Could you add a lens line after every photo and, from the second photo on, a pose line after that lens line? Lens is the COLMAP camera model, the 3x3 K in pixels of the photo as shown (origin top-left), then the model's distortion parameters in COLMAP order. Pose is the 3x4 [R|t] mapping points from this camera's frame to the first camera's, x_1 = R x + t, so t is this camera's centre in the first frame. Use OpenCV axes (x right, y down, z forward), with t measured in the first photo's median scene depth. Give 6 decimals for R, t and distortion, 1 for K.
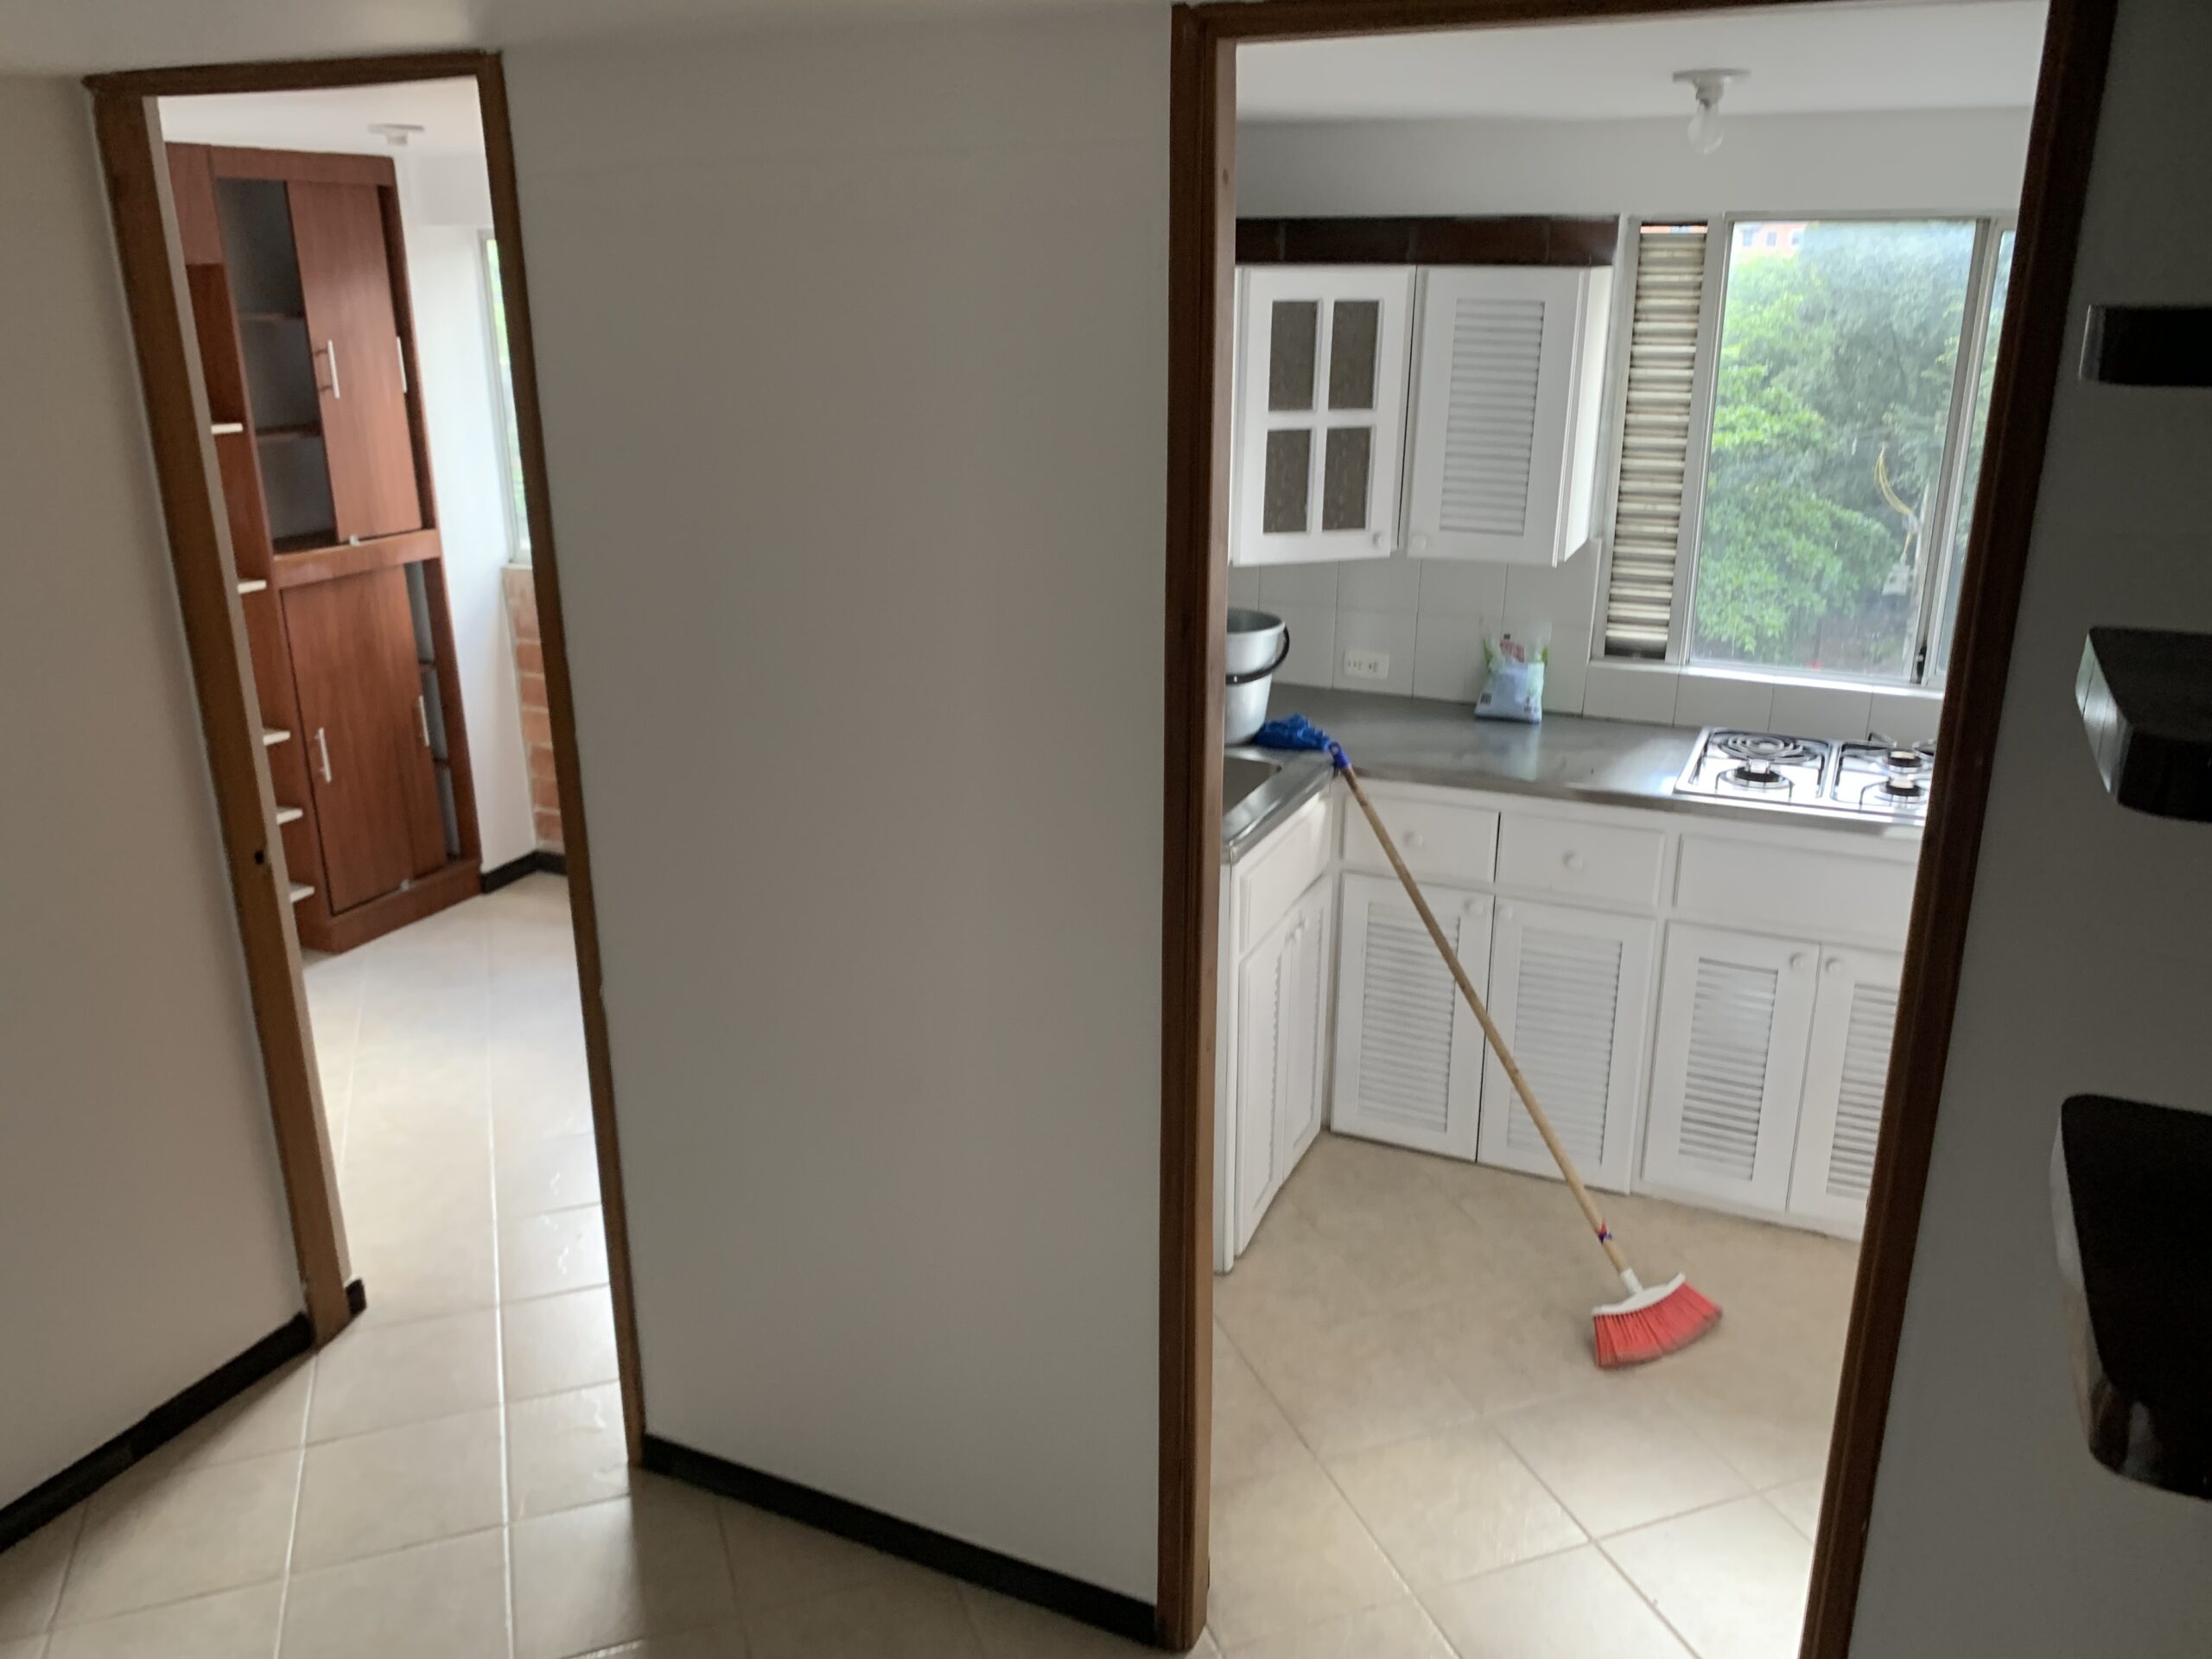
lens RADIAL K [[1677.3, 0, 1106.0], [0, 1677.3, 829.5], [0, 0, 1]] dist [-0.063386, -0.001253]
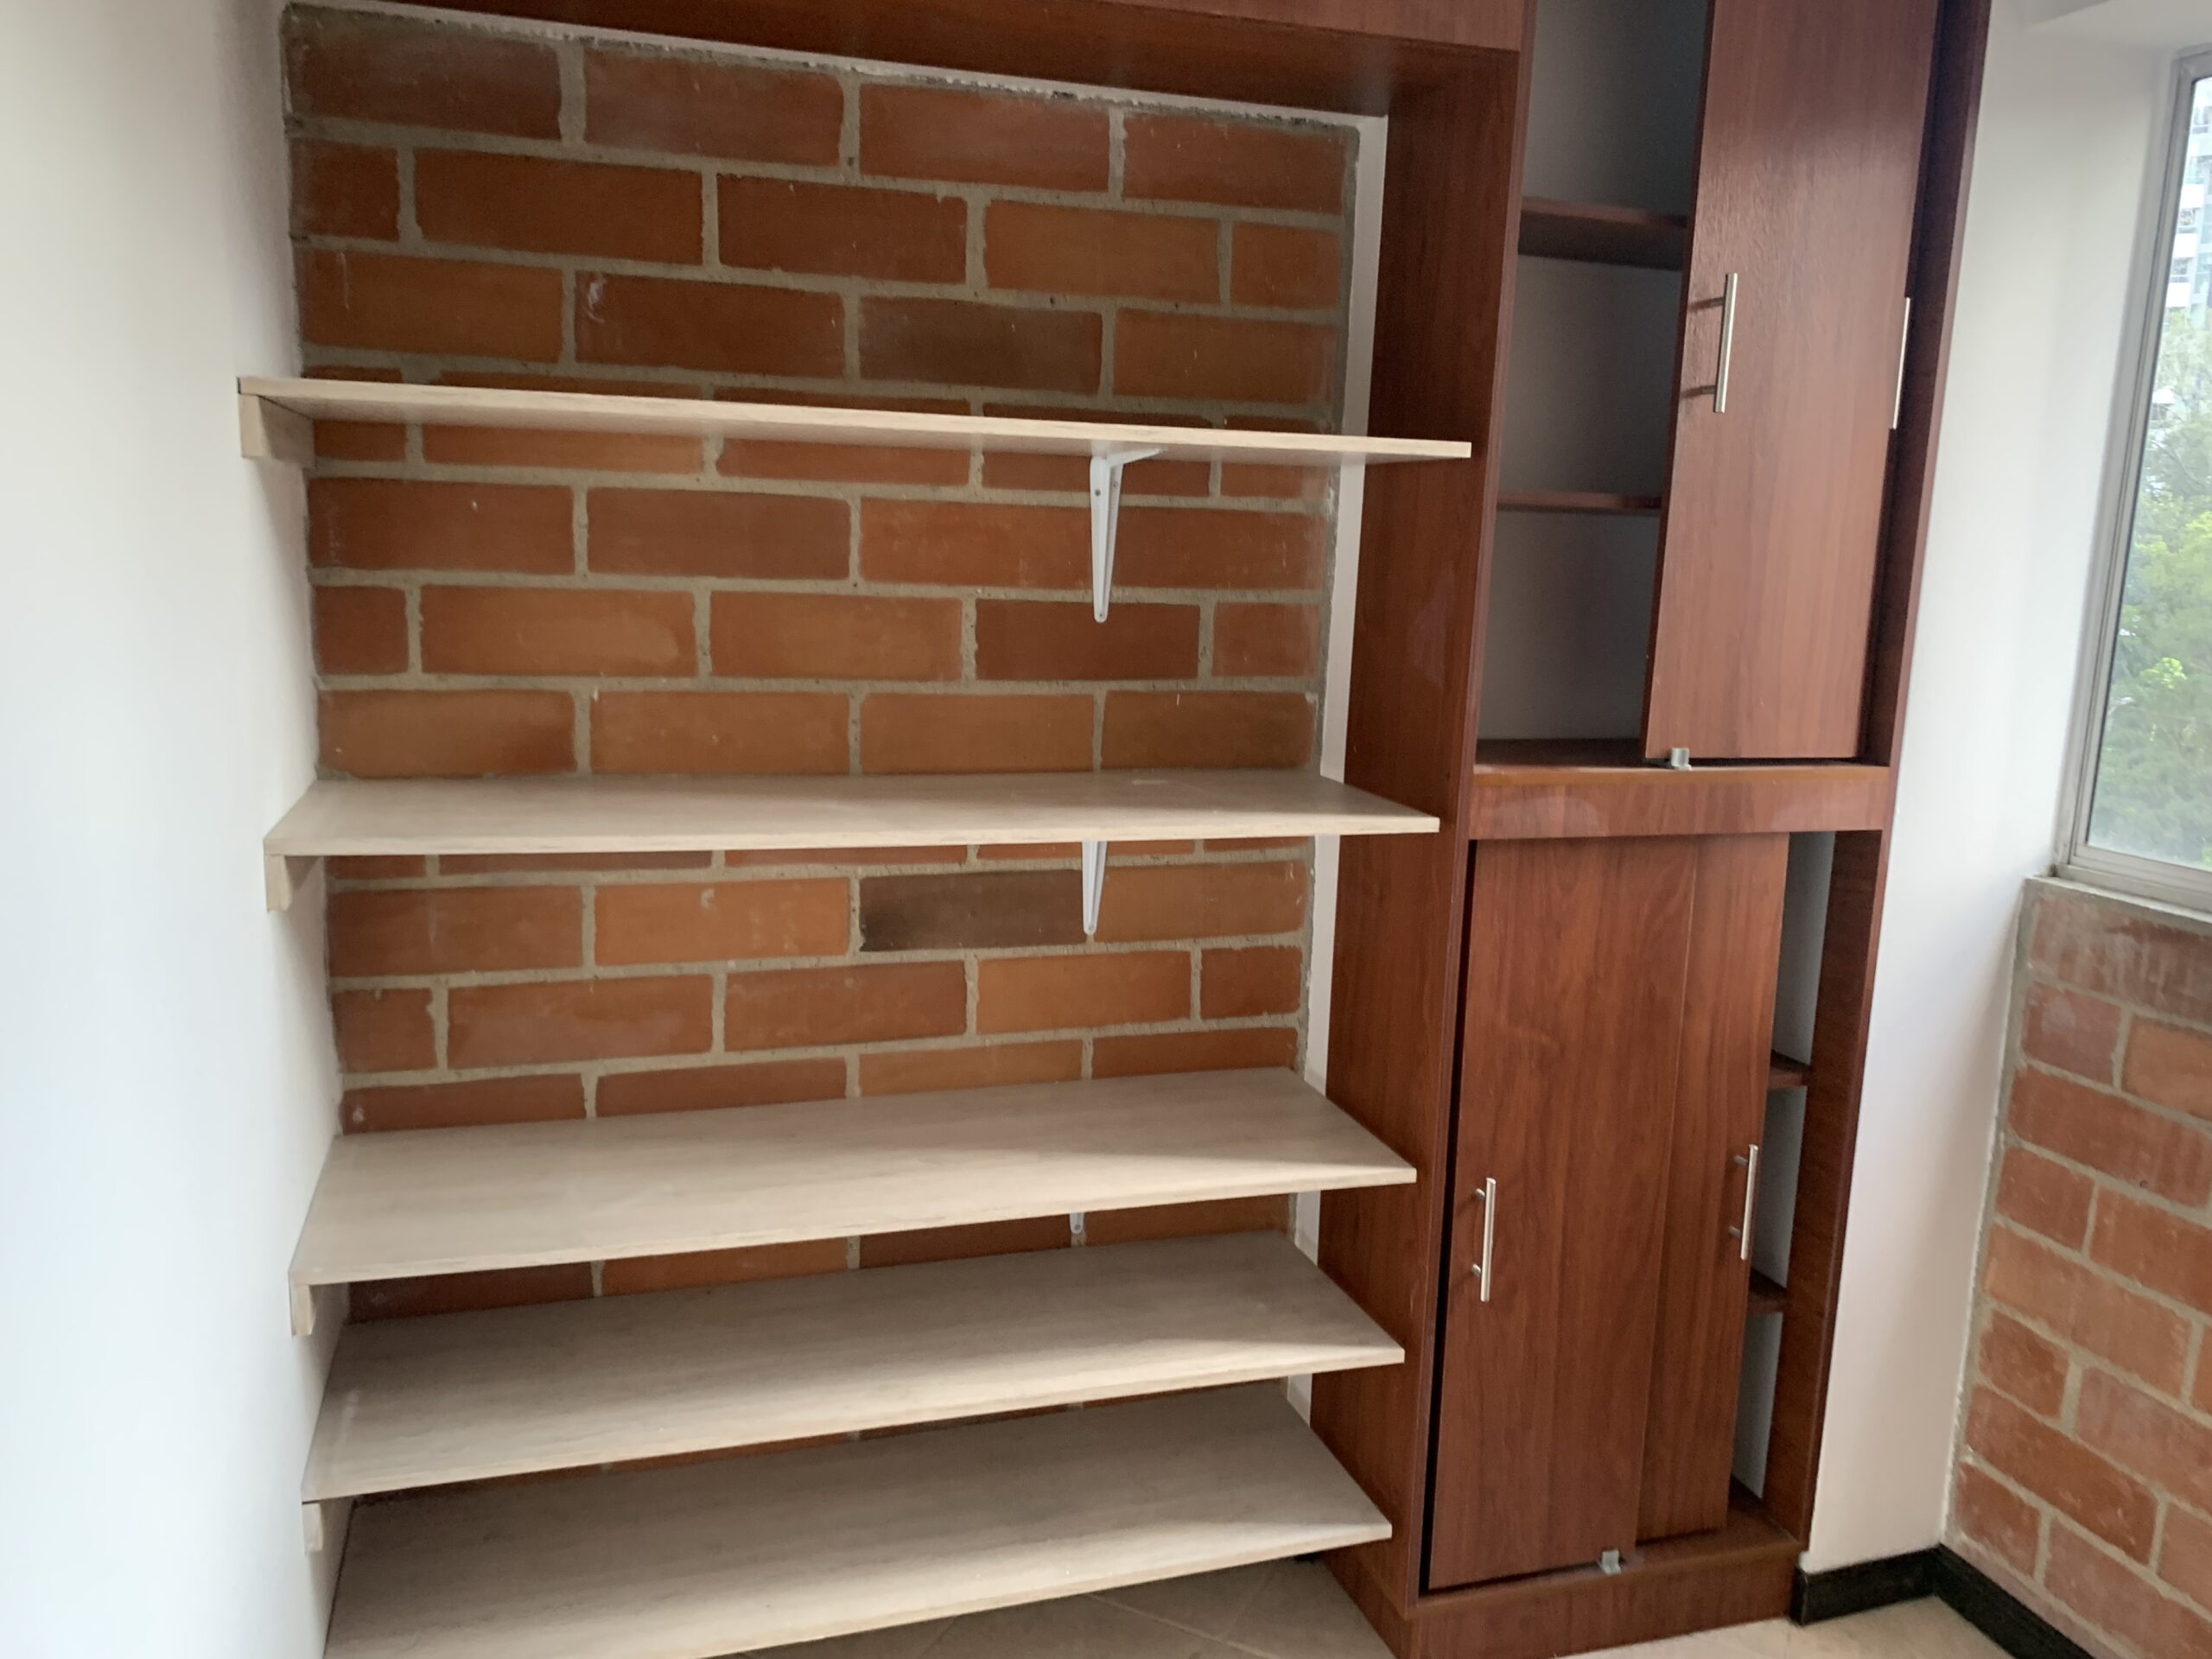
lens RADIAL K [[1682.4, 0, 1106.0], [0, 1682.4, 829.5], [0, 0, 1]] dist [0.106047, -0.195527]
pose [[0.686749, 0.159000, -0.709291, -0.239791], [-0.266826, 0.962807, -0.042516, -0.097864], [0.676150, 0.218455, 0.703632, 0.585087]]
